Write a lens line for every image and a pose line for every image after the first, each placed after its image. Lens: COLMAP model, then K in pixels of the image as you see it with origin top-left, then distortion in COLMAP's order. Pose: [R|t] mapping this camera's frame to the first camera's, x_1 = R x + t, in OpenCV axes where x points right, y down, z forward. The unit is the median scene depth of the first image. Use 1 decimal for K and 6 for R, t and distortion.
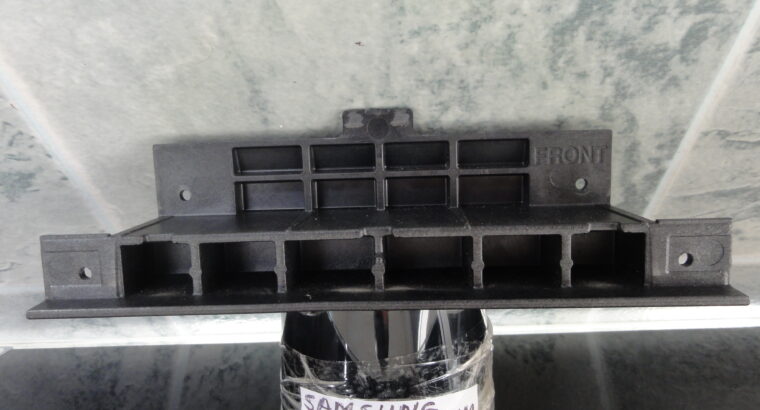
lens RADIAL K [[572.4, 0, 380.0], [0, 572.4, 205.0], [0, 0, 1]] dist [0.000788, -0.000141]
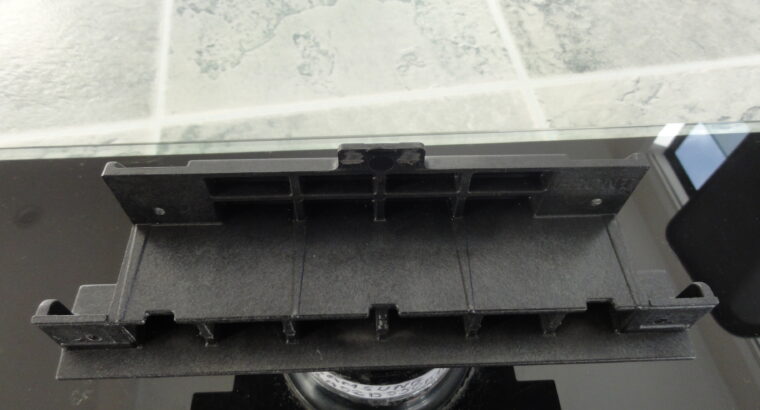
lens RADIAL K [[572.4, 0, 380.0], [0, 572.4, 205.0], [0, 0, 1]] dist [0.000788, -0.000141]
pose [[0.995763, -0.029364, 0.087141, -0.080208], [-0.045796, 0.663408, 0.746855, -0.718047], [-0.079741, -0.747682, 0.659252, 0.407989]]
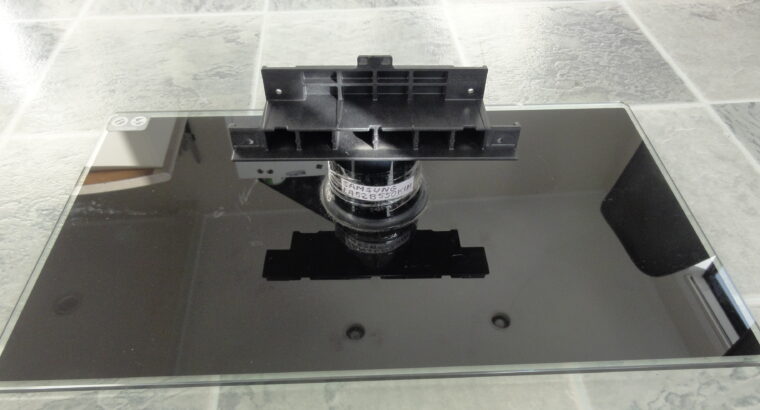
lens RADIAL K [[572.4, 0, 380.0], [0, 572.4, 205.0], [0, 0, 1]] dist [0.000788, -0.000141]
pose [[0.999087, 0.002396, 0.042653, -0.071138], [-0.027238, 0.804887, 0.592802, -0.946913], [-0.032911, -0.593423, 0.804218, -0.941956]]
